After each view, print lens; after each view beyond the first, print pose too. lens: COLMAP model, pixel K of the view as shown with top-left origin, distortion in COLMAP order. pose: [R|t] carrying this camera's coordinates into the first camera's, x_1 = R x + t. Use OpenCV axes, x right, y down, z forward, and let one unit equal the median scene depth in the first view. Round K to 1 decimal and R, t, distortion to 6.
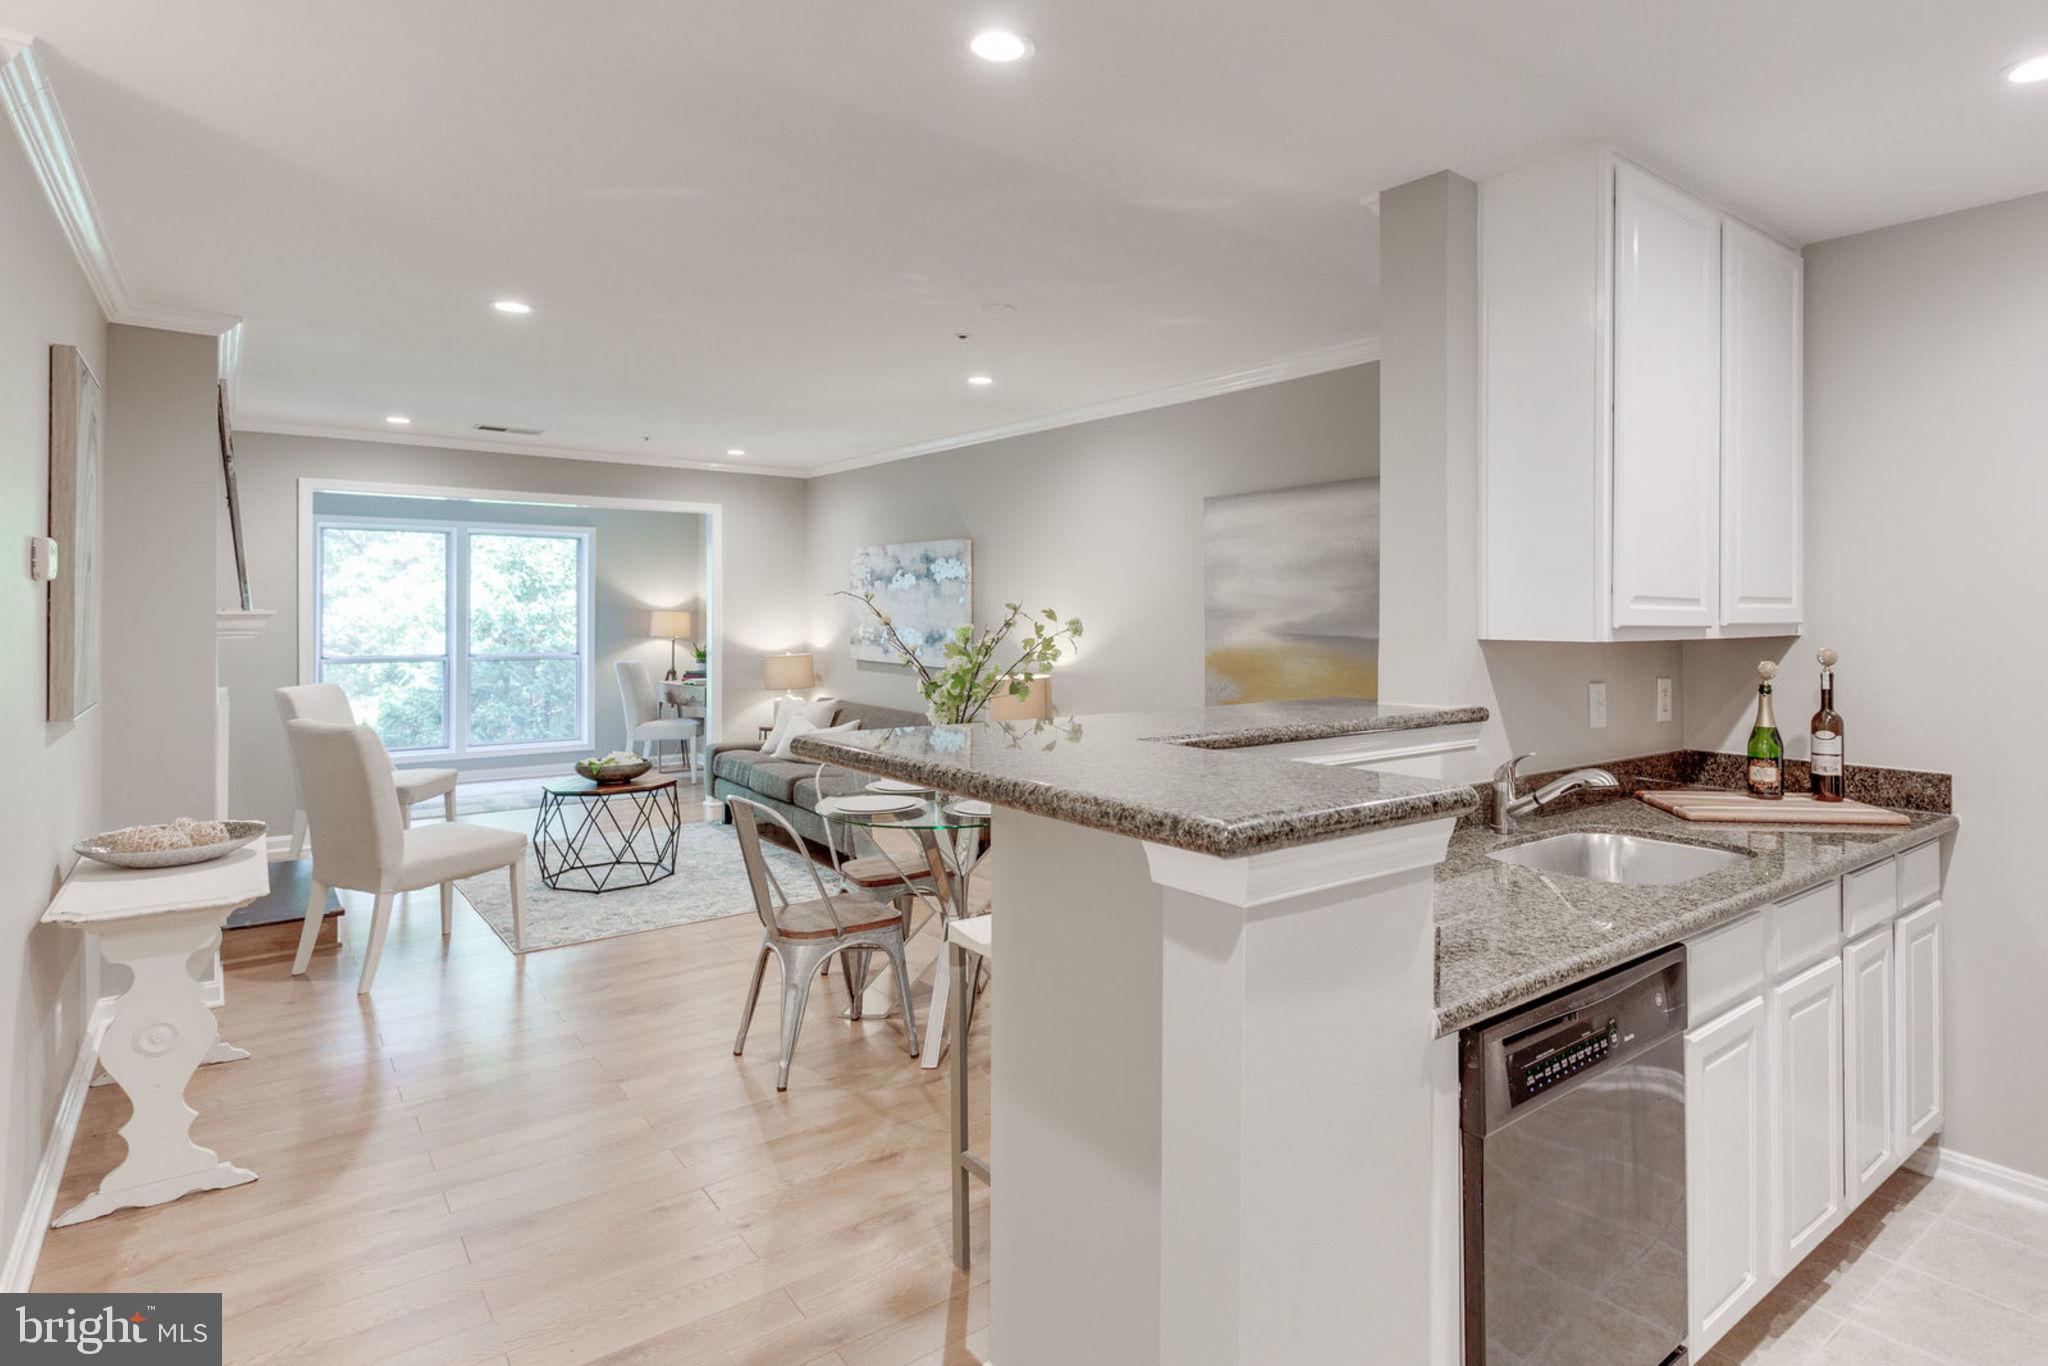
lens RADIAL K [[1090.8, 0, 1130.5], [0, 1090.8, 604.3], [0, 0, 1]] dist [0.003019, -0.000325]
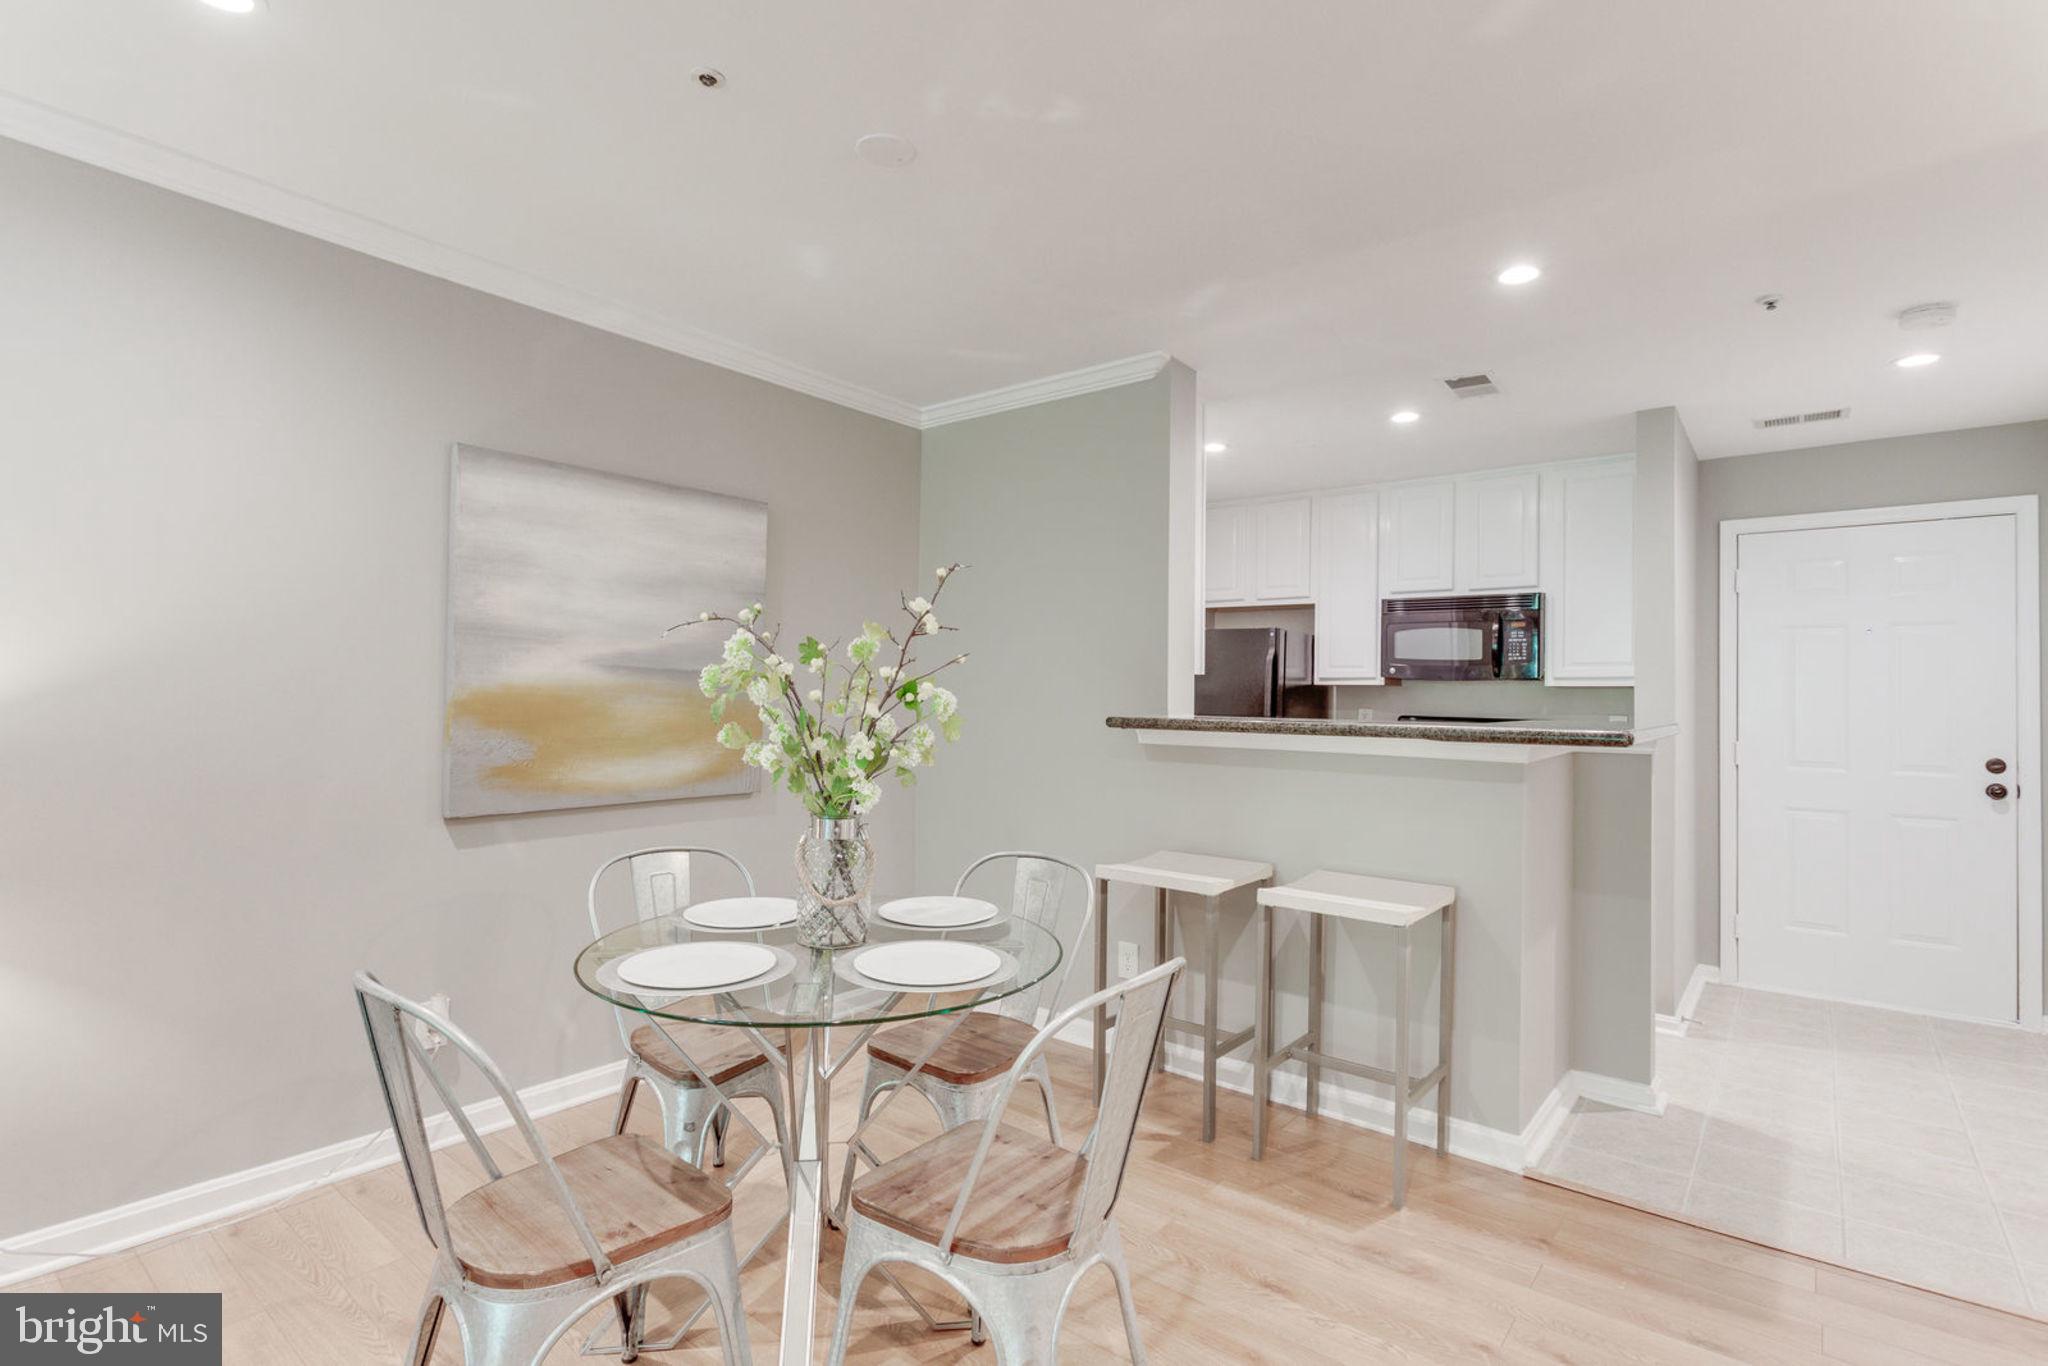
lens RADIAL K [[980.0, 0, 1023.1], [0, 980.0, 681.4], [0, 0, 1]] dist [0.014726, -0.010201]
pose [[-0.201552, 0.010603, 0.979421, -0.419297], [-0.023388, 0.999604, -0.015634, 0.029749], [-0.979199, -0.026058, -0.201224, 0.616399]]
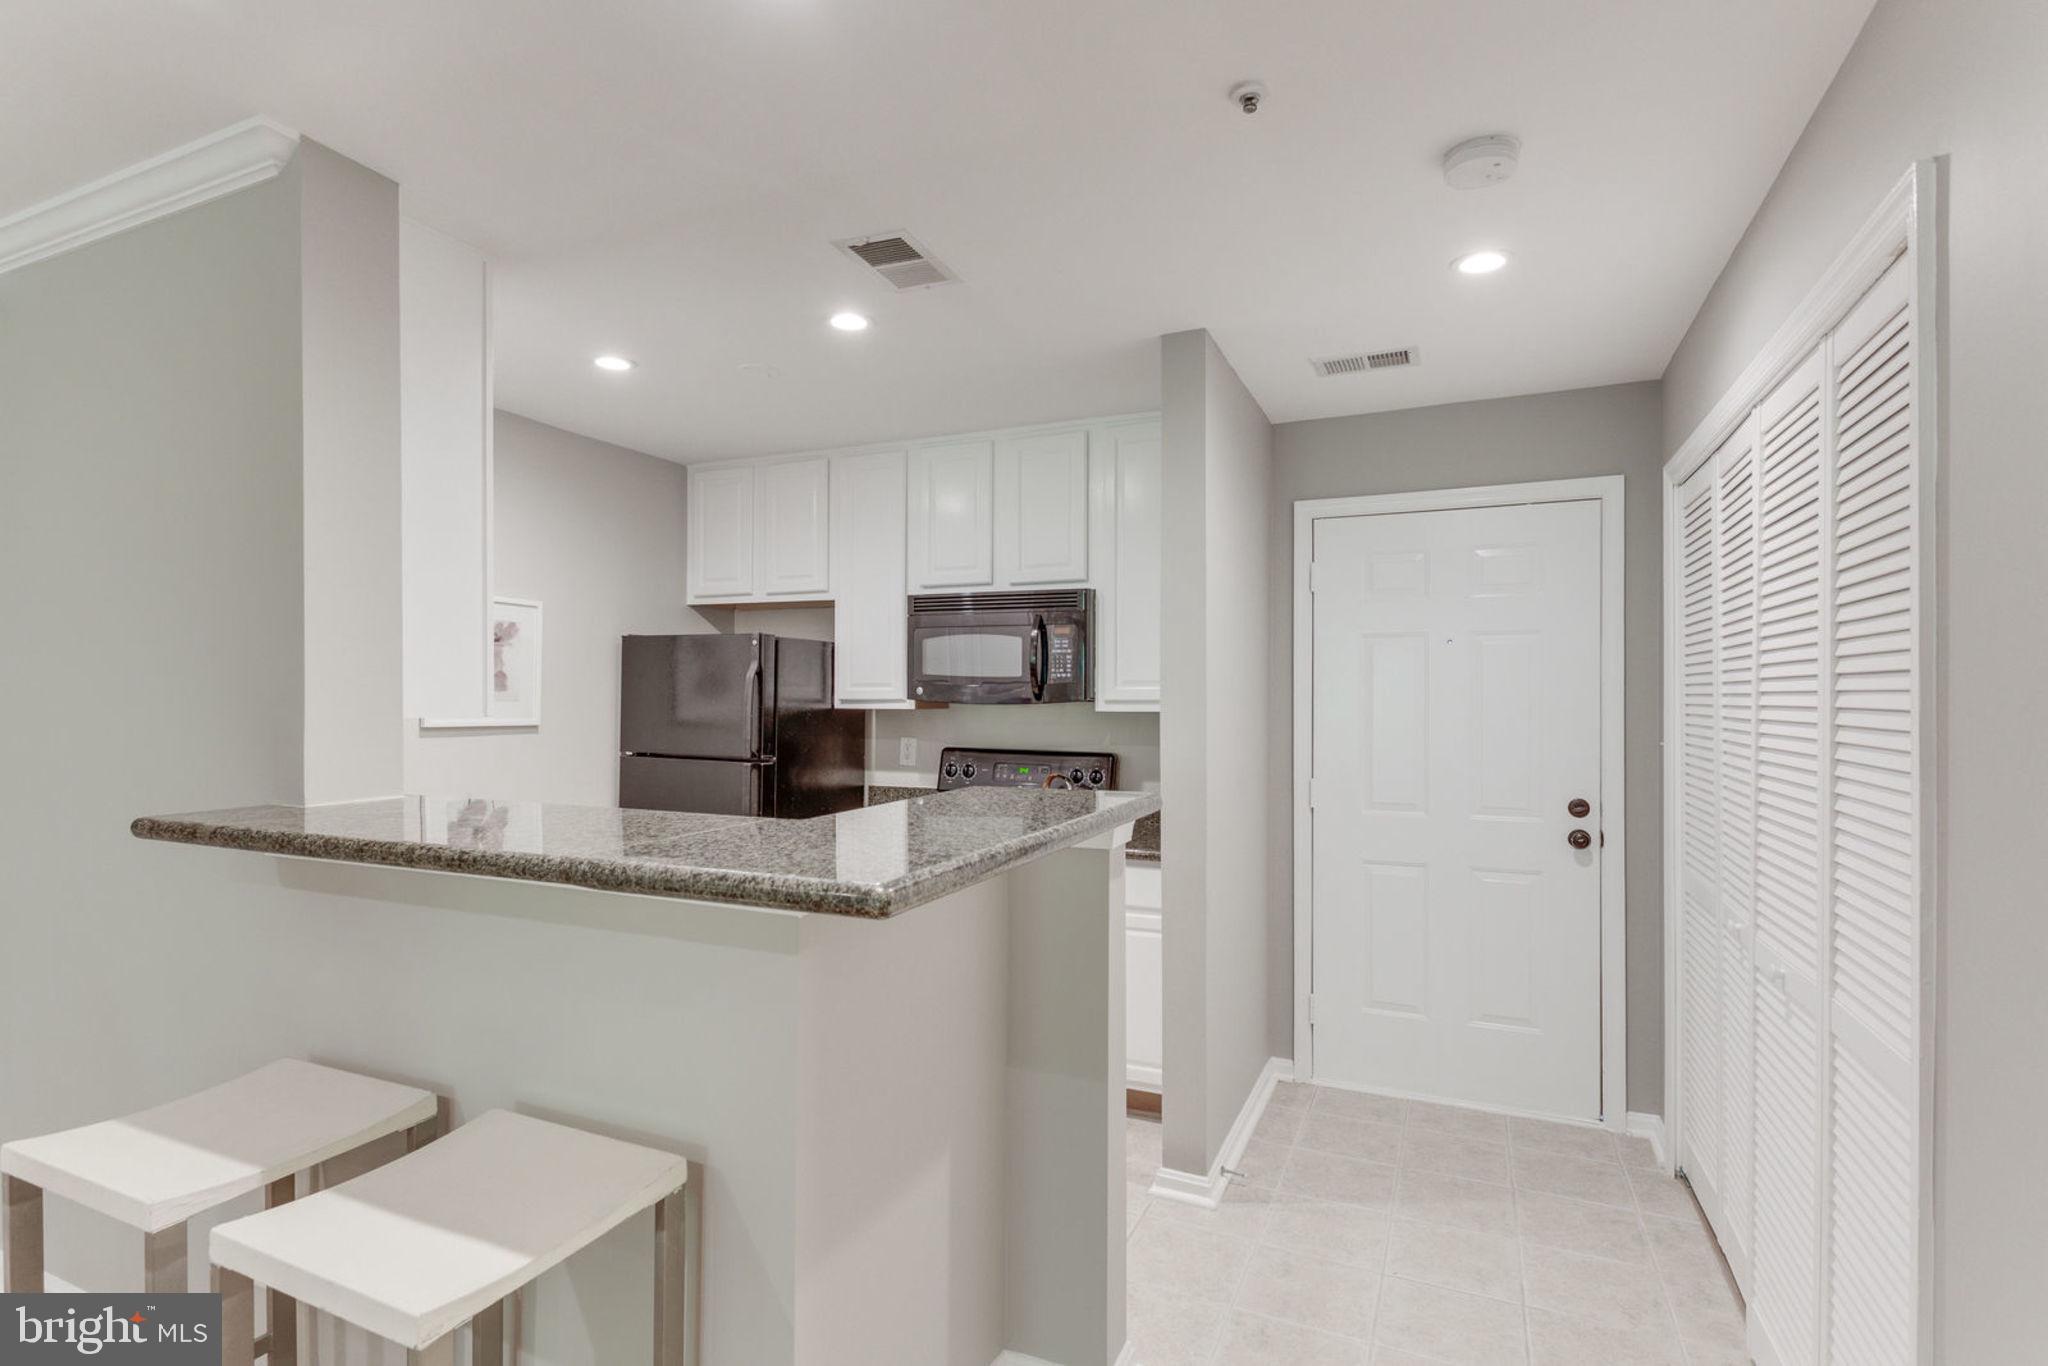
lens RADIAL K [[993.4, 0, 1008.6], [0, 993.4, 699.6], [0, 0, 1]] dist [0.003459, 0.000365]
pose [[-0.432799, -0.007150, 0.901462, -0.262607], [-0.009676, 0.999948, 0.003285, 0.003449], [-0.901438, -0.007301, -0.432846, 0.366789]]
